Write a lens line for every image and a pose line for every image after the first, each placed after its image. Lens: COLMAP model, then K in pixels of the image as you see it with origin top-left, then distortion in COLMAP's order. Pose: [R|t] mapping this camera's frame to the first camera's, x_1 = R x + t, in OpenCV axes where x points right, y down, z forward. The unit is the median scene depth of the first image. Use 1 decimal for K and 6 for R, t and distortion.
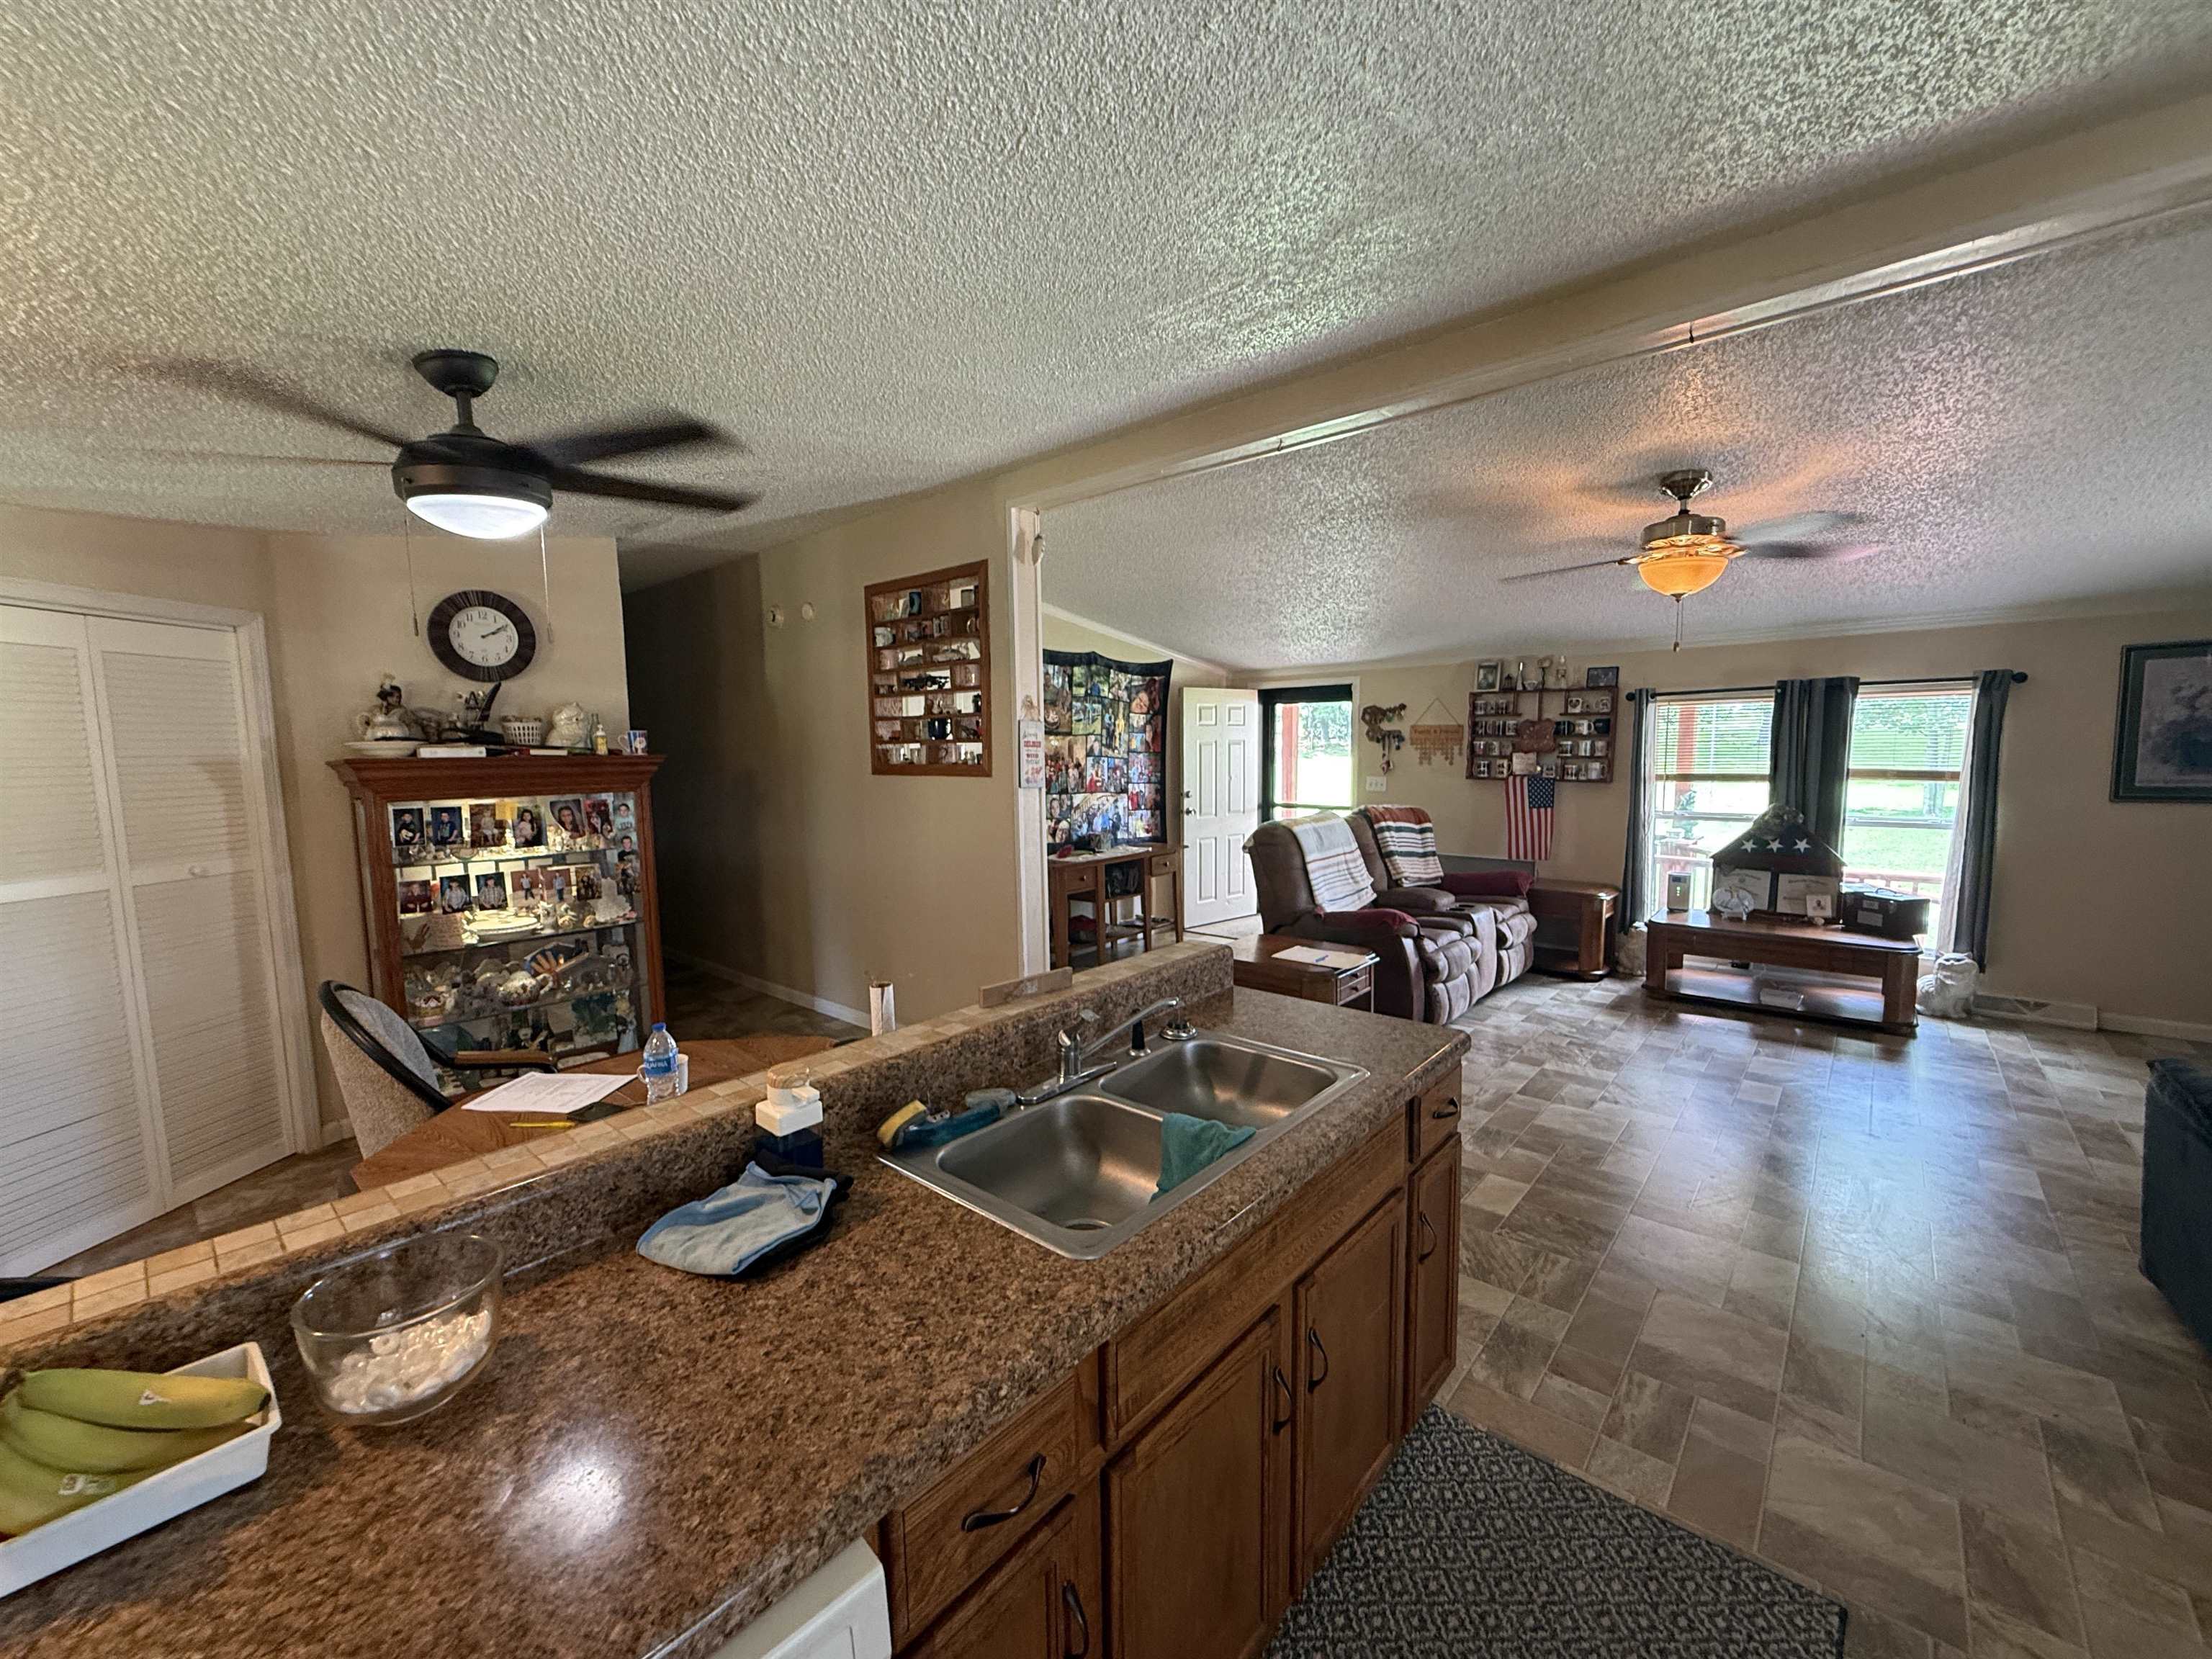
lens RADIAL K [[880.9, 0, 1106.0], [0, 880.9, 829.5], [0, 0, 1]] dist [-0.001299, -0.000428]
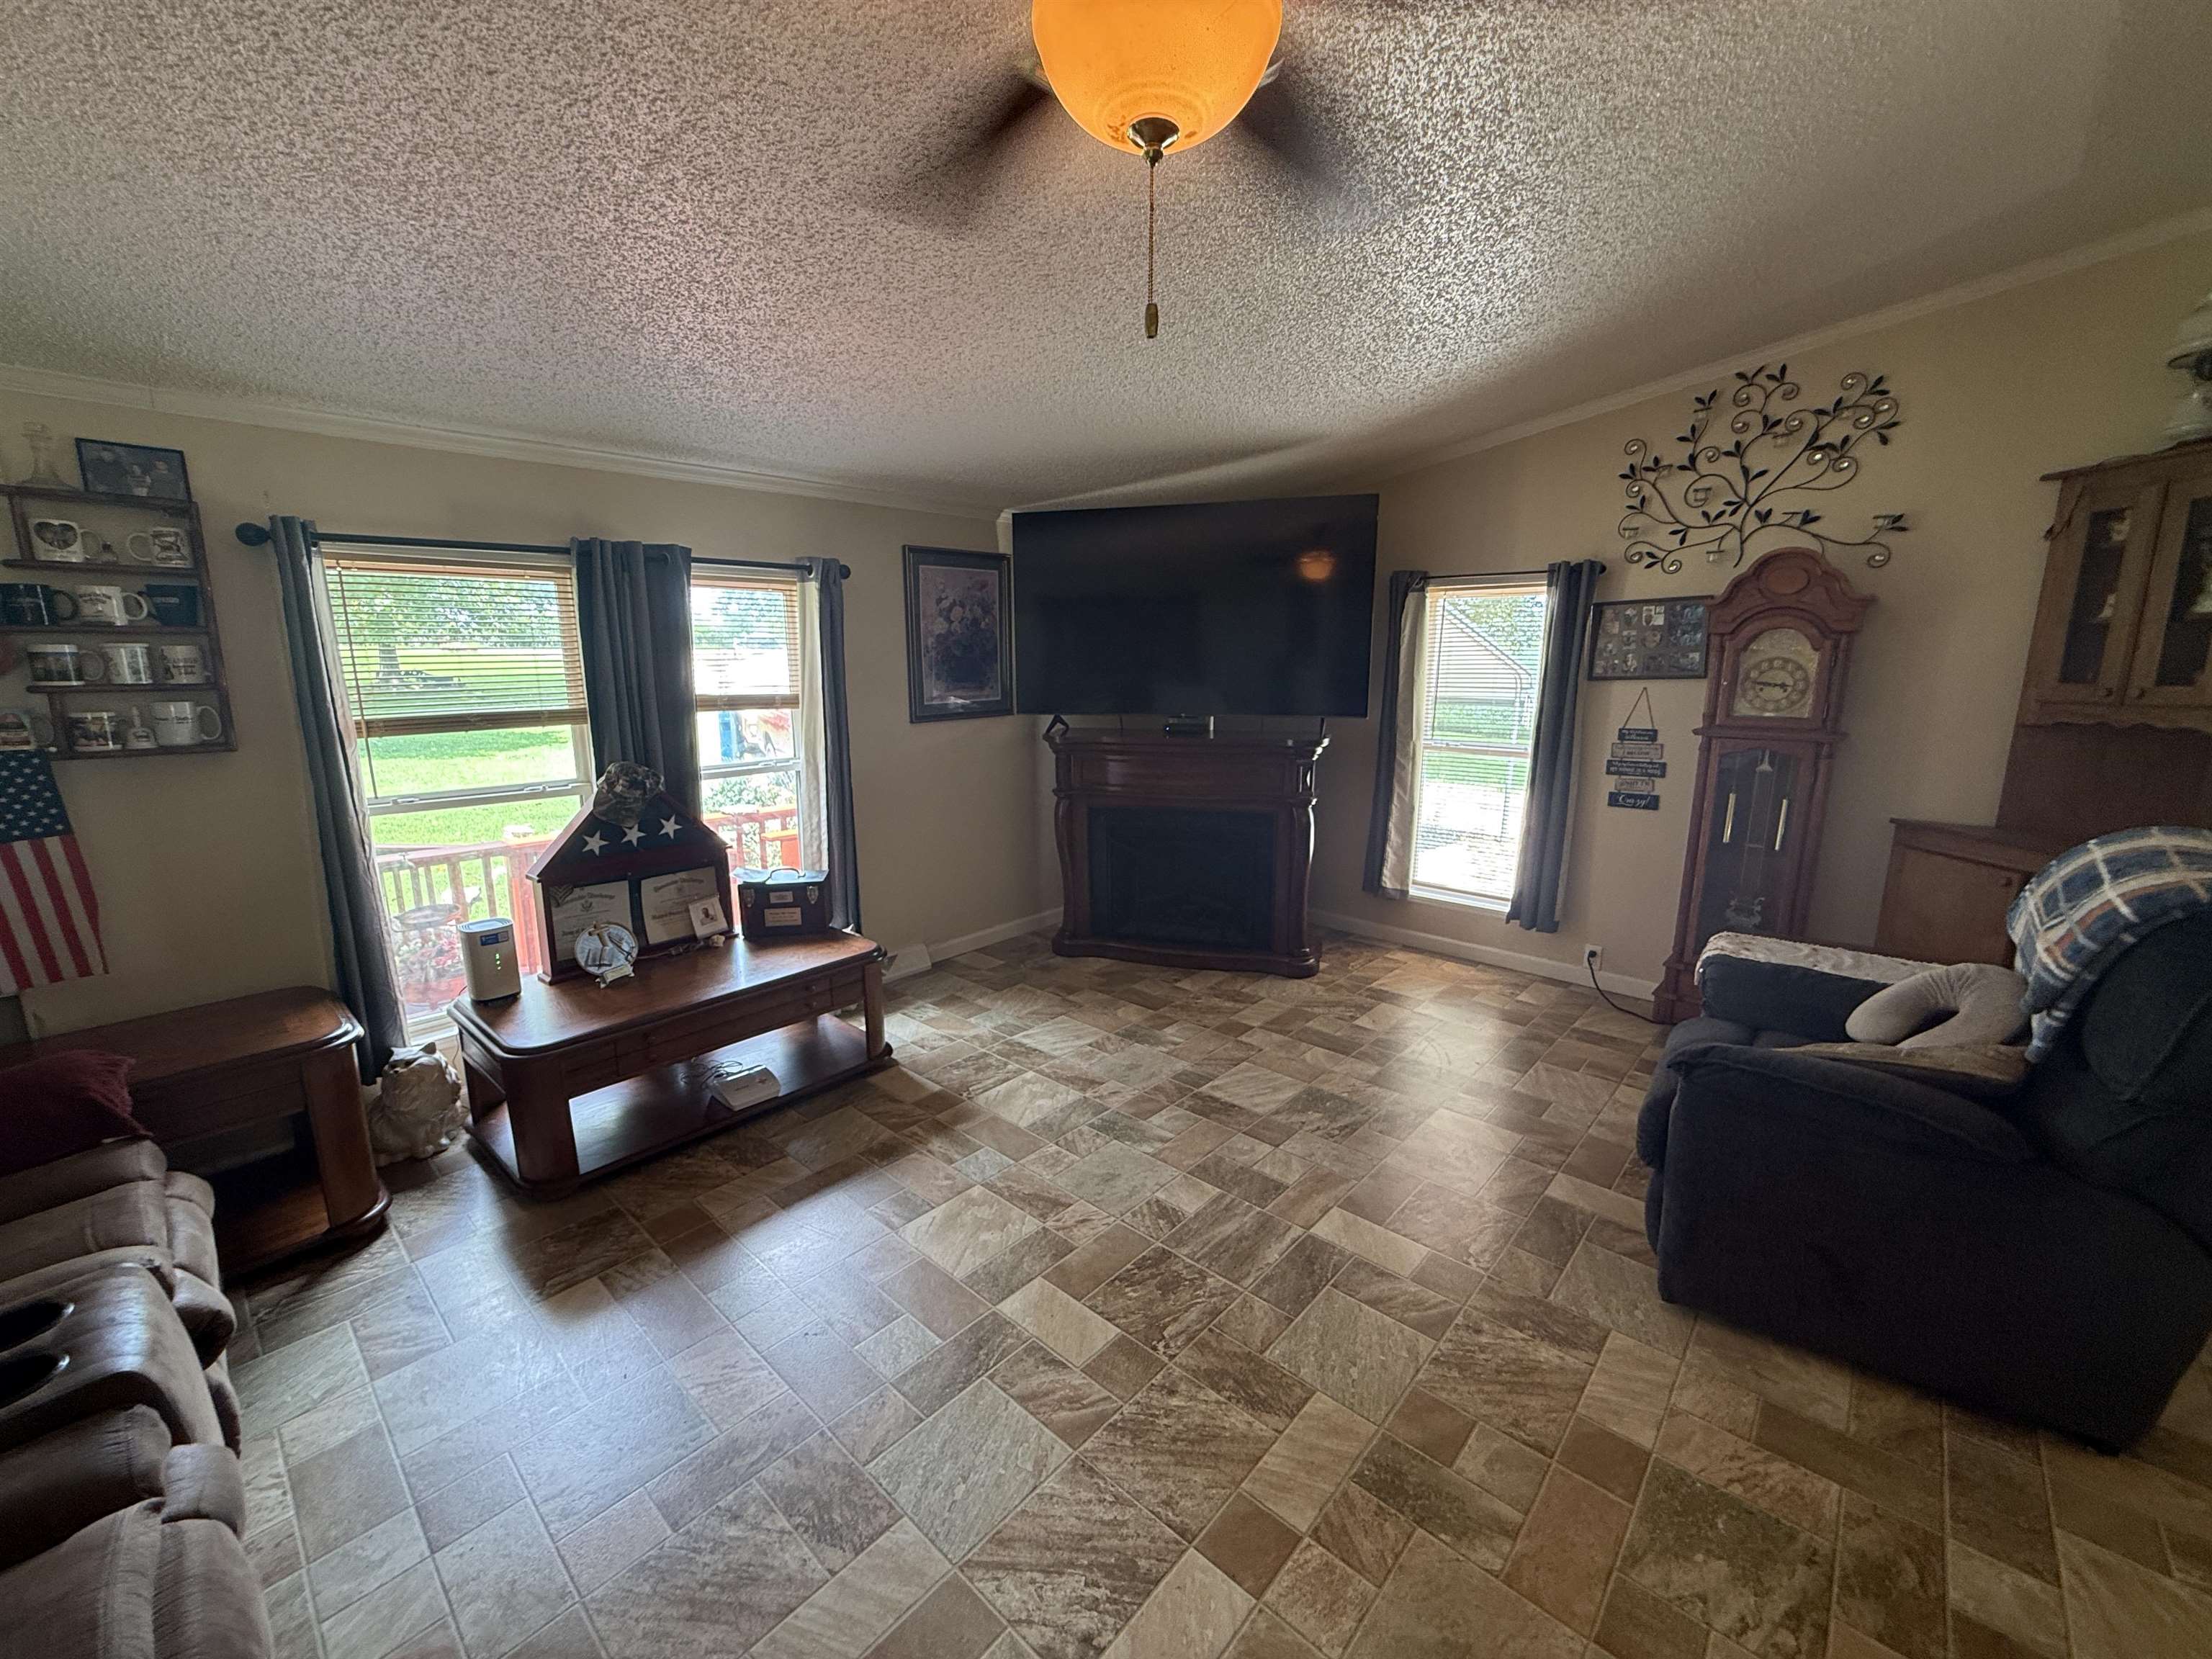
lens RADIAL K [[880.9, 0, 1106.0], [0, 880.9, 829.5], [0, 0, 1]] dist [-0.001299, -0.000428]
pose [[0.028724, -0.177955, 0.983619, 0.203863], [0.099839, 0.979616, 0.174315, -0.053881], [-0.994589, 0.093196, 0.045906, 0.661556]]
